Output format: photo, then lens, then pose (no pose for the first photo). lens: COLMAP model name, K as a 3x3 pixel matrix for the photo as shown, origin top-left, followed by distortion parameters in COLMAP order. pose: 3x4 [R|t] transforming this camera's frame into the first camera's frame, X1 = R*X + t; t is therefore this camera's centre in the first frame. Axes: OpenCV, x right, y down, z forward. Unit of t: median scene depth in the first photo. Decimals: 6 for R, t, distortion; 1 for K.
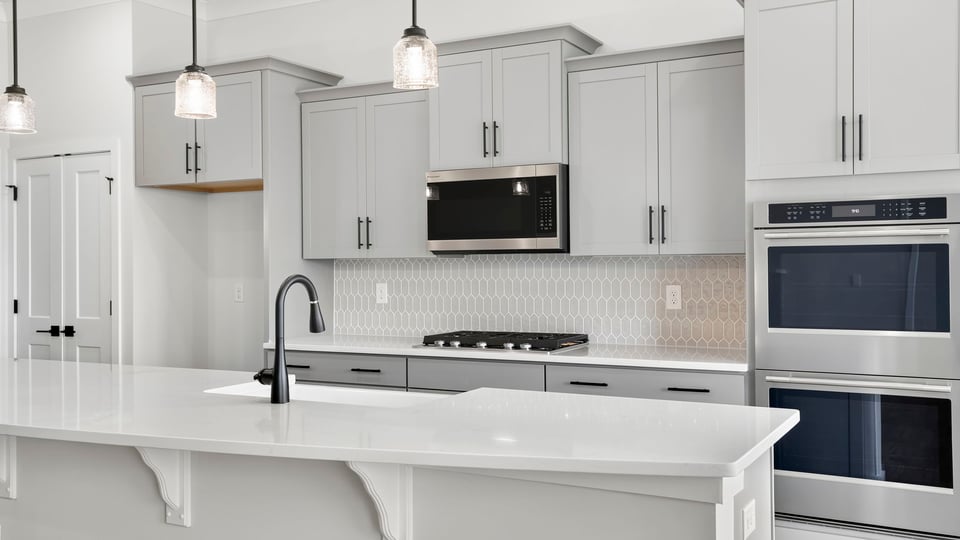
lens RADIAL K [[905.9, 0, 458.9], [0, 905.9, 290.7], [0, 0, 1]] dist [0.008132, 0.011059]
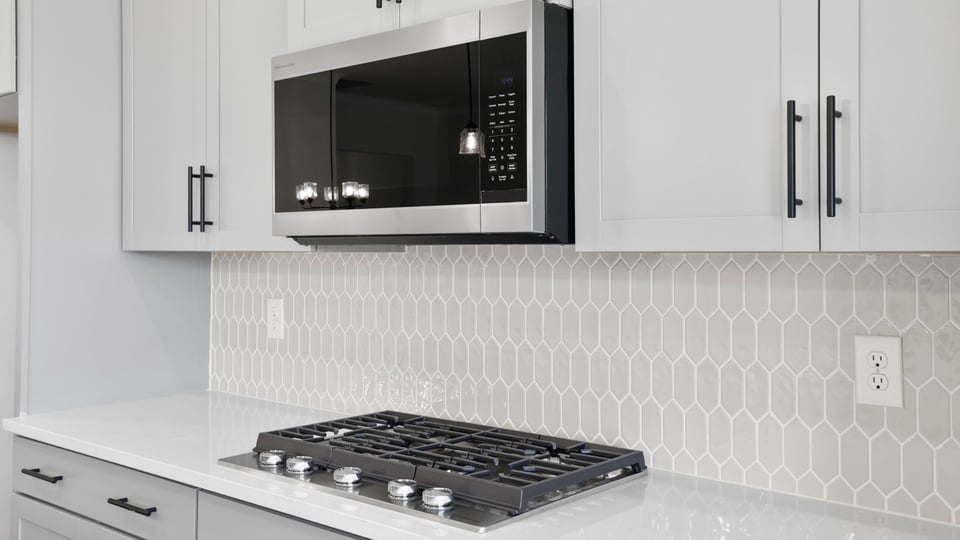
lens RADIAL K [[916.3, 0, 477.3], [0, 916.3, 238.3], [0, 0, 1]] dist [0.052908, 0.005212]
pose [[0.978985, 0.006909, -0.203815, 0.156092], [-0.015598, 0.999035, -0.041056, -0.027217], [0.203334, 0.043373, 0.978148, 0.606565]]
